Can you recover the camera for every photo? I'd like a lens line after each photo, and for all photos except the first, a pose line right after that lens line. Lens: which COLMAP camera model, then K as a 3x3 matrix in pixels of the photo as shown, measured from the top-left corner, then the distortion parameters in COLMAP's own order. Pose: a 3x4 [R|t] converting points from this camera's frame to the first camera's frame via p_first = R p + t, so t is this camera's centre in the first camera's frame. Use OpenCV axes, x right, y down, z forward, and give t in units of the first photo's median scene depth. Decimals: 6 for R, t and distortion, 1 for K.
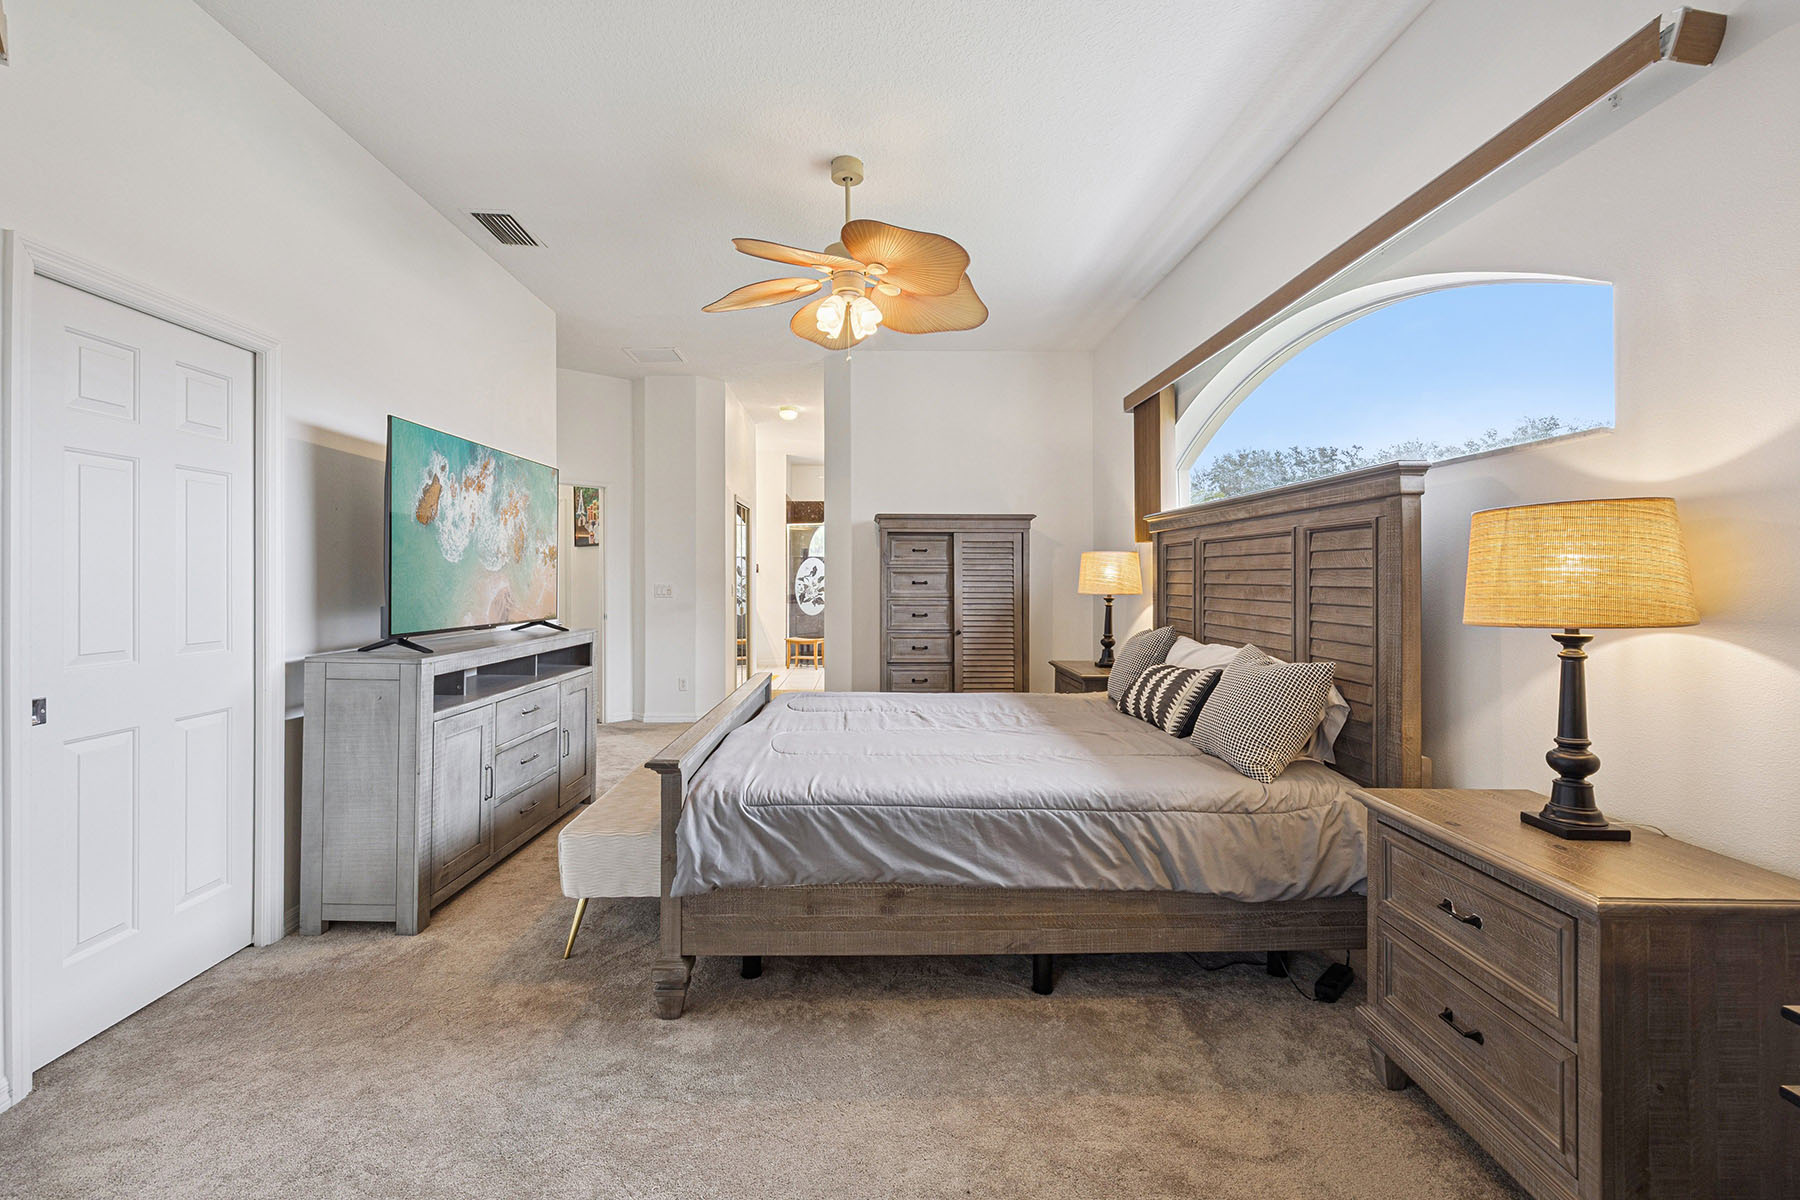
lens RADIAL K [[783.7, 0, 887.5], [0, 783.7, 579.0], [0, 0, 1]] dist [-0.003187, 0.002040]
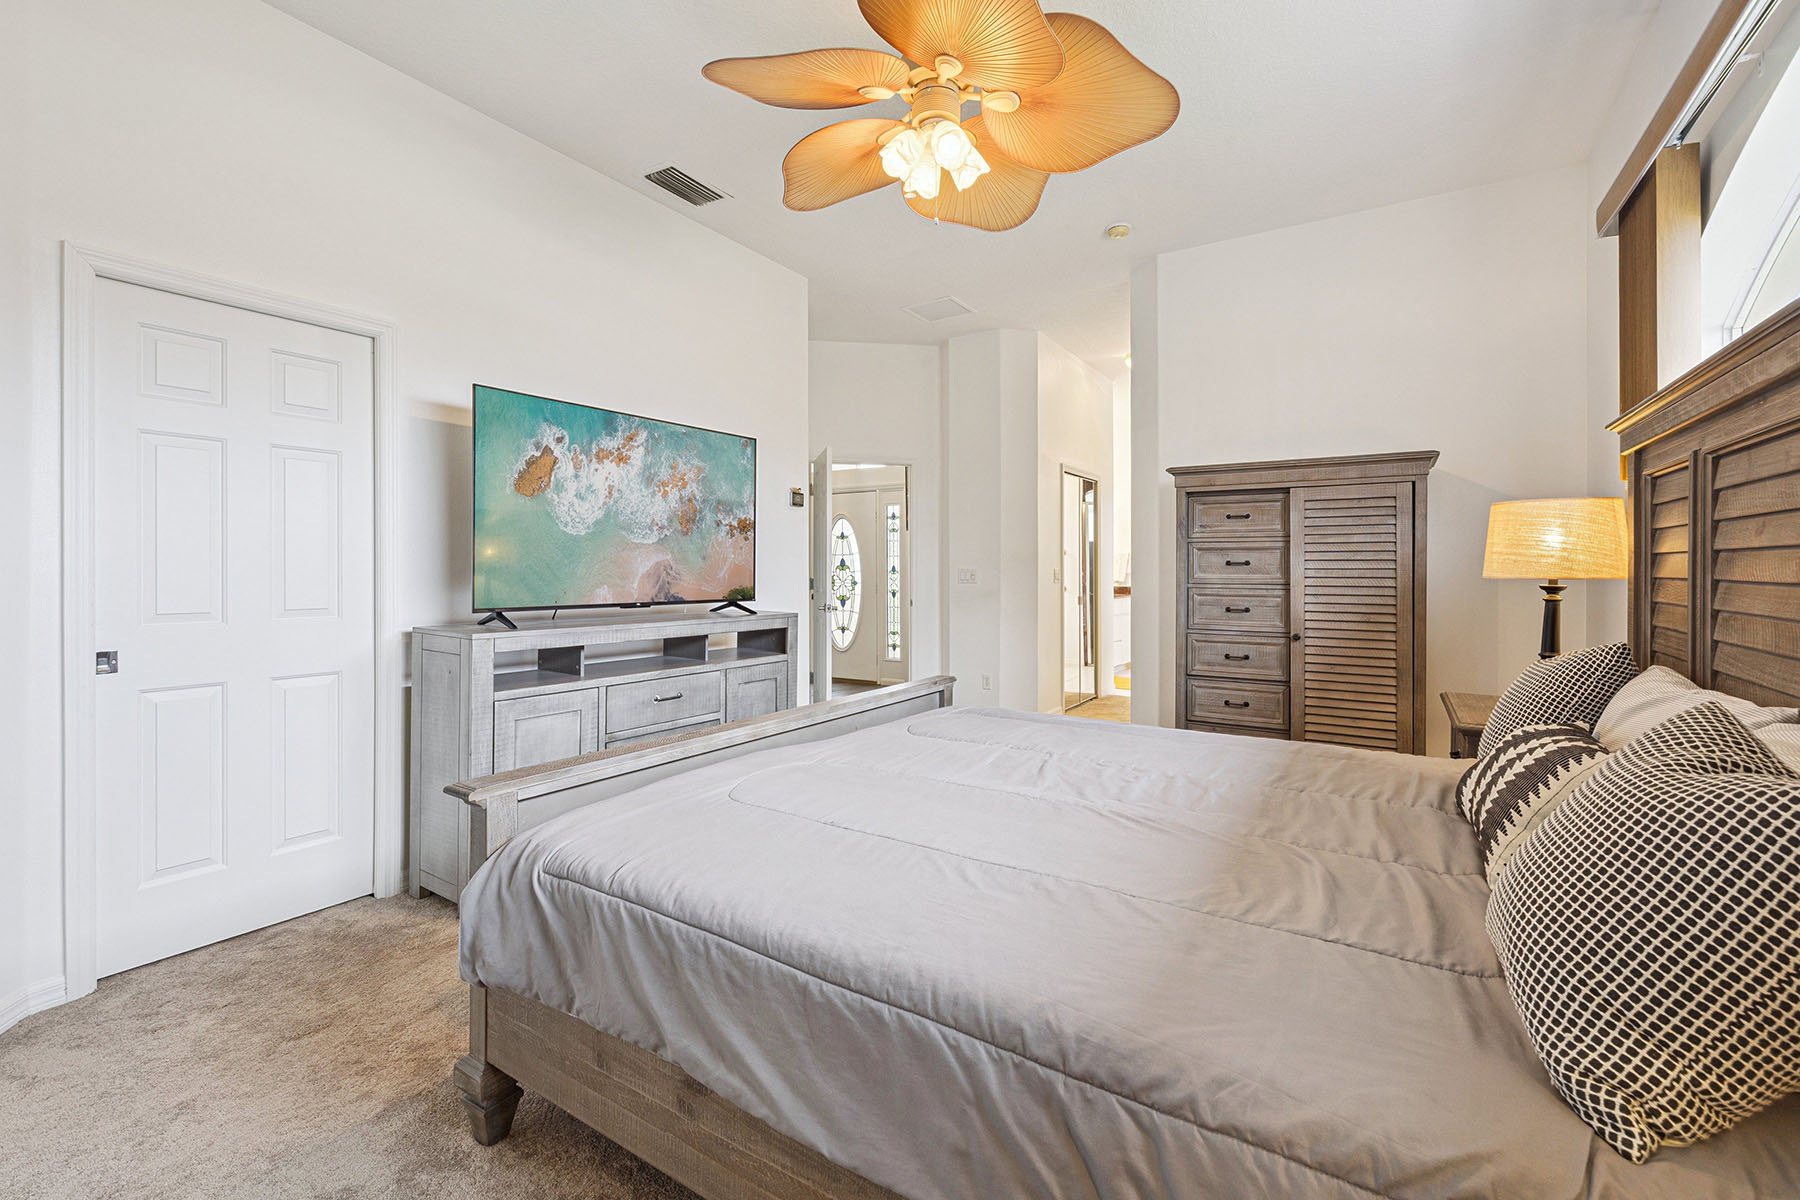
lens RADIAL K [[783.7, 0, 897.5], [0, 783.7, 577.2], [0, 0, 1]] dist [-0.003187, 0.002040]
pose [[0.825174, 0.004548, -0.564860, 0.368585], [-0.000923, 0.999977, 0.006703, 0.025372], [0.564877, -0.005009, 0.825160, 0.507484]]
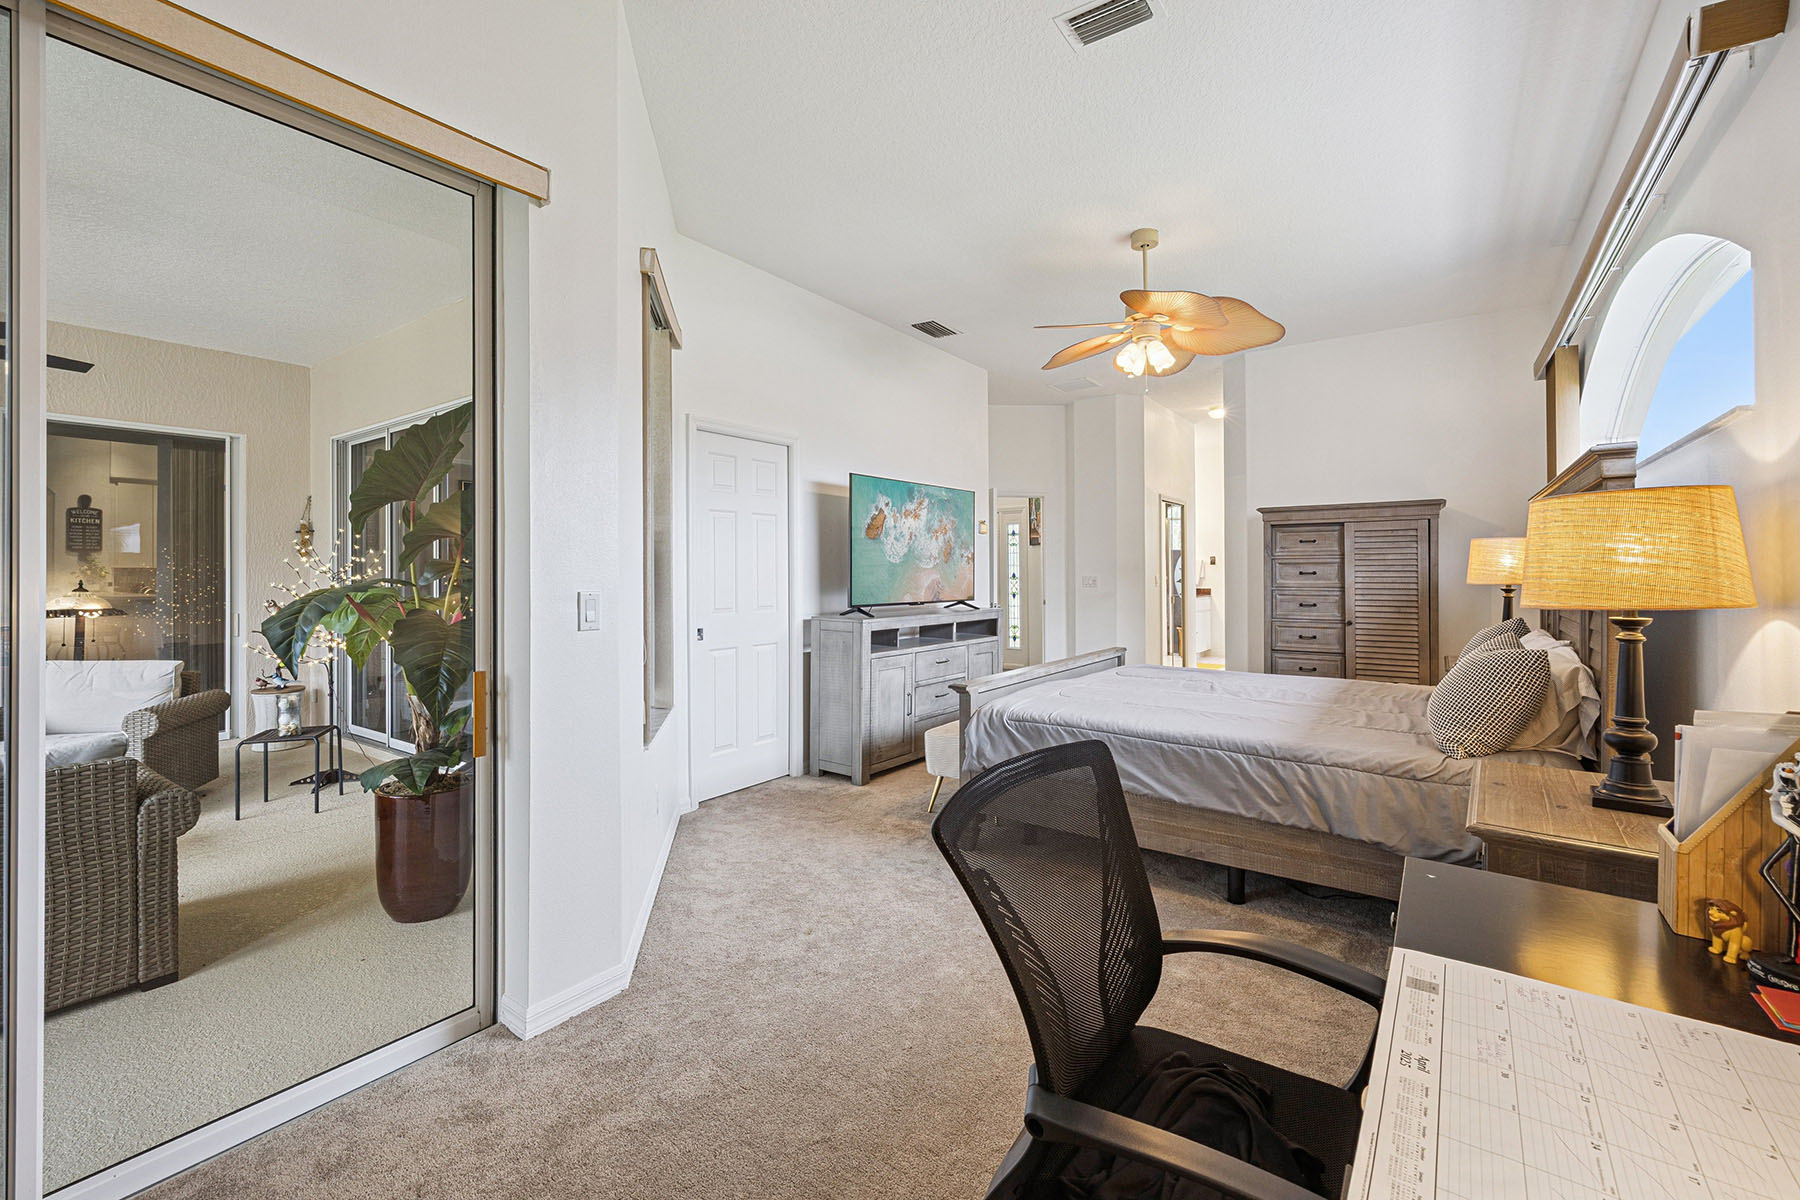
lens RADIAL K [[778.1, 0, 891.3], [0, 778.1, 577.6], [0, 0, 1]] dist [-0.000554, -0.000573]
pose [[0.792224, -0.001364, -0.610229, 0.457746], [0.006102, 0.999965, 0.005686, 0.003084], [0.610200, -0.008228, 0.792205, -0.266576]]
